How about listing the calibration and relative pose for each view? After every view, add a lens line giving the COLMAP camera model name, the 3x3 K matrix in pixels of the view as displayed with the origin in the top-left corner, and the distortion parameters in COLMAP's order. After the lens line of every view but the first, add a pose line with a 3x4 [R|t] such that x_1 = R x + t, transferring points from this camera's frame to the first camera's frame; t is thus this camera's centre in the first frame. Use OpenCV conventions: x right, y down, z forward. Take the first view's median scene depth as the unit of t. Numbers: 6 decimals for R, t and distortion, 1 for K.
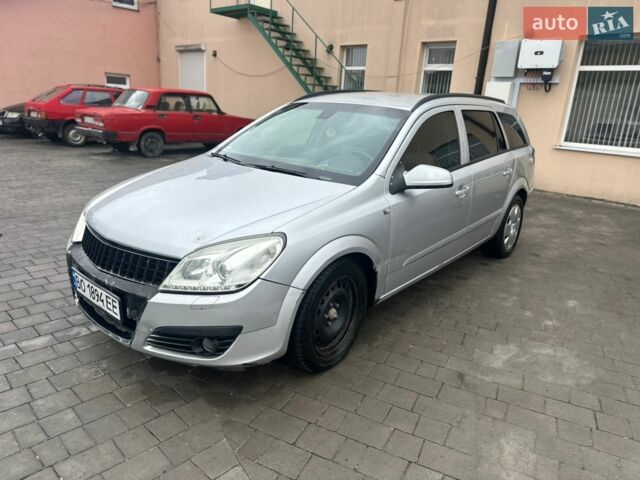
lens RADIAL K [[457.7, 0, 319.6], [0, 457.7, 241.6], [0, 0, 1]] dist [0.009062, 0.001037]
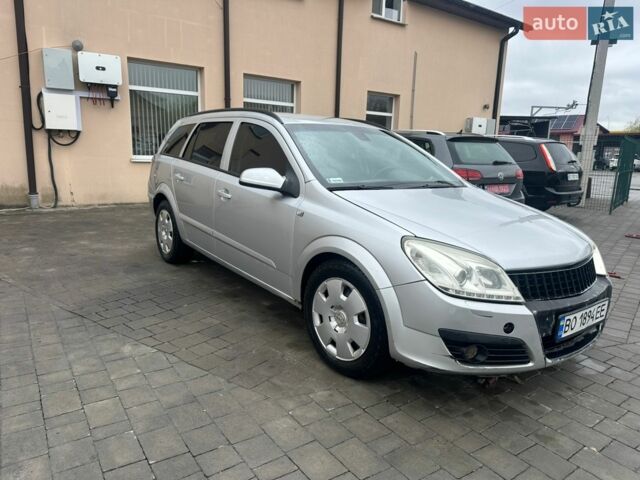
lens RADIAL K [[457.7, 0, 320.1], [0, 457.7, 240.5], [0, 0, 1]] dist [0.009062, 0.001037]
pose [[0.233592, -0.250766, 0.939442, -0.425723], [0.248442, 0.949493, 0.191674, -0.130055], [-0.940059, 0.188623, 0.284095, 0.342425]]
